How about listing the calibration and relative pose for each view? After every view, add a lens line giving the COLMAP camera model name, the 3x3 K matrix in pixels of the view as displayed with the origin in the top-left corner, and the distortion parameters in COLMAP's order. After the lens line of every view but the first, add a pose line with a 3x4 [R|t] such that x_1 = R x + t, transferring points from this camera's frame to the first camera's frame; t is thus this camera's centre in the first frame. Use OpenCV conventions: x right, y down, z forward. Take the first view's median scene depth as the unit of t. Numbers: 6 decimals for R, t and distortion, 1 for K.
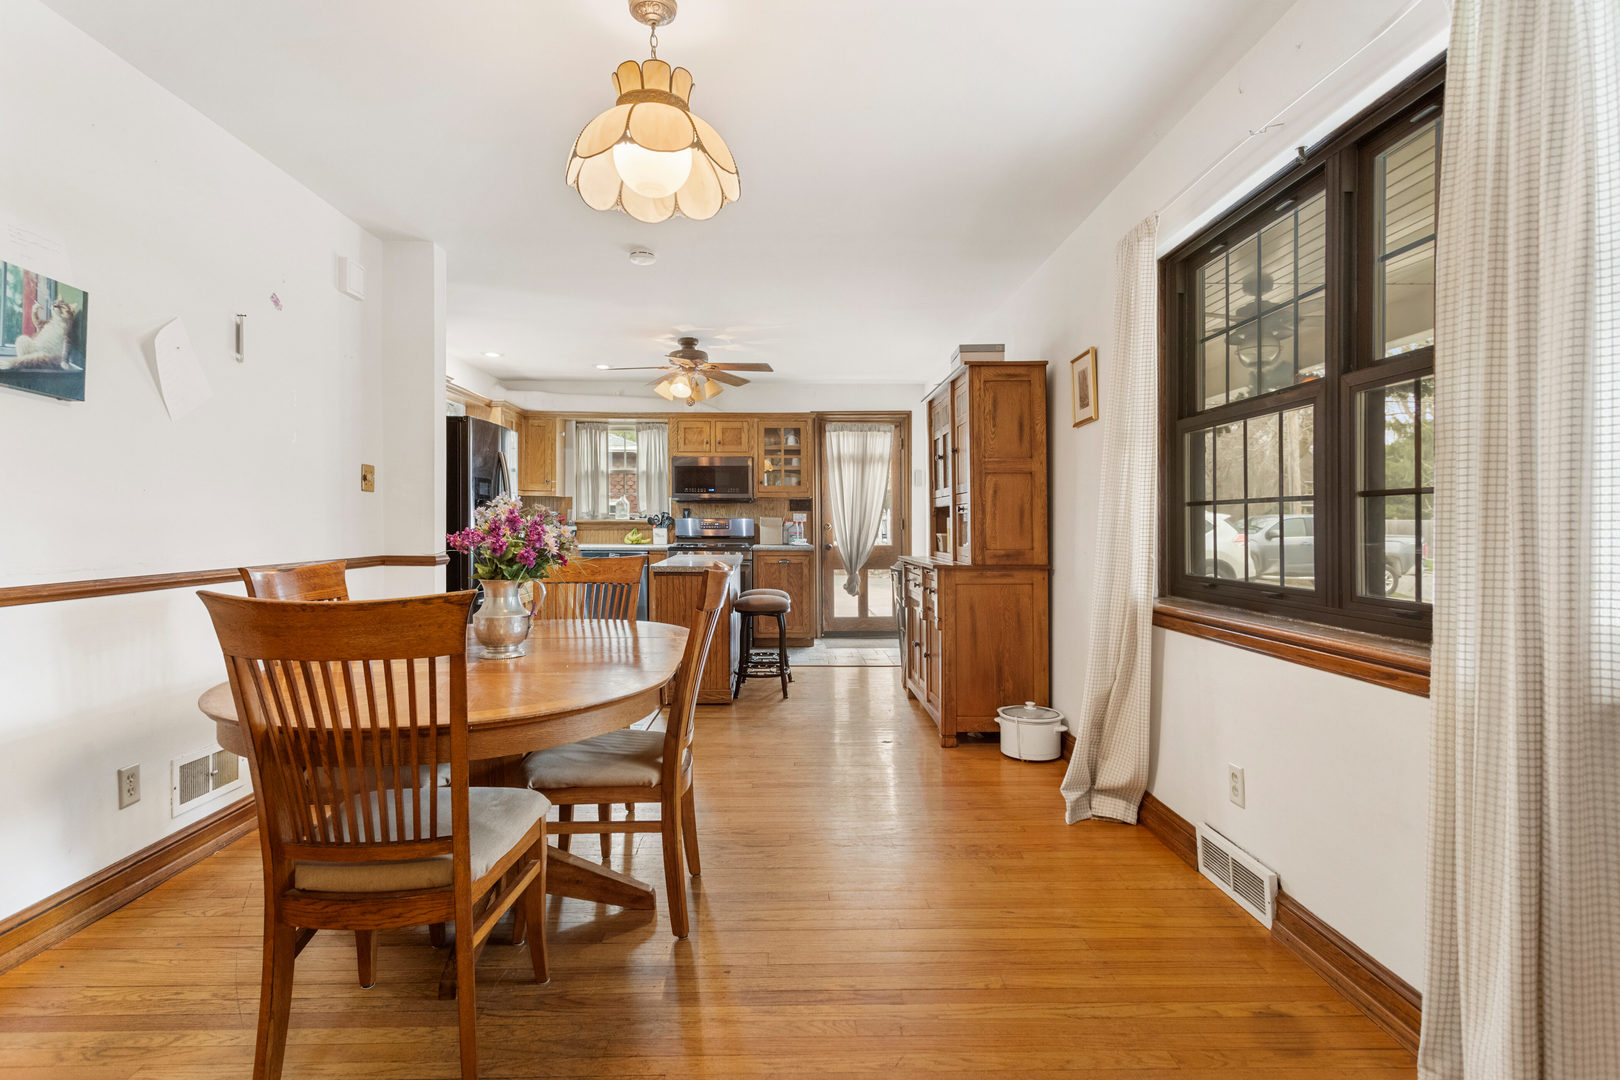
lens RADIAL K [[765.0, 0, 802.7], [0, 765.0, 537.2], [0, 0, 1]] dist [0.011207, 0.000324]
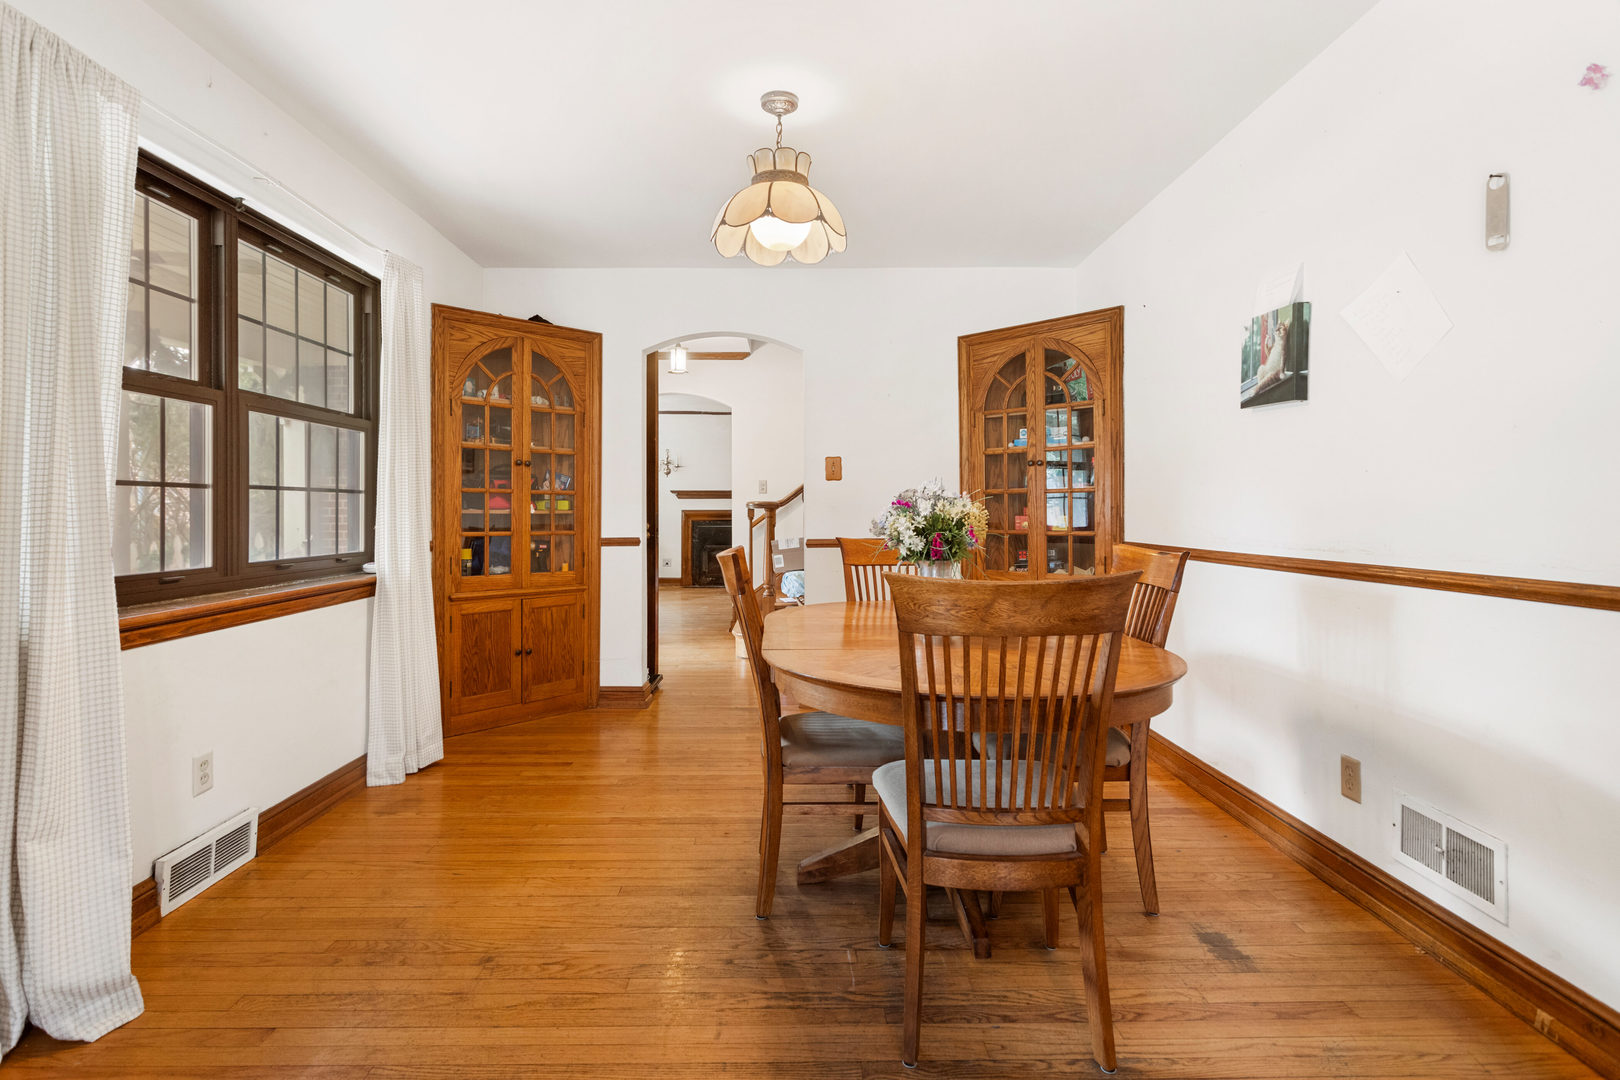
lens RADIAL K [[765.0, 0, 822.1], [0, 765.0, 512.8], [0, 0, 1]] dist [0.011207, 0.000324]
pose [[-0.999606, -0.001816, -0.028006, -0.213888], [-0.002095, 0.999948, 0.009948, -0.020278], [0.027986, 0.010003, -0.999558, 2.216014]]
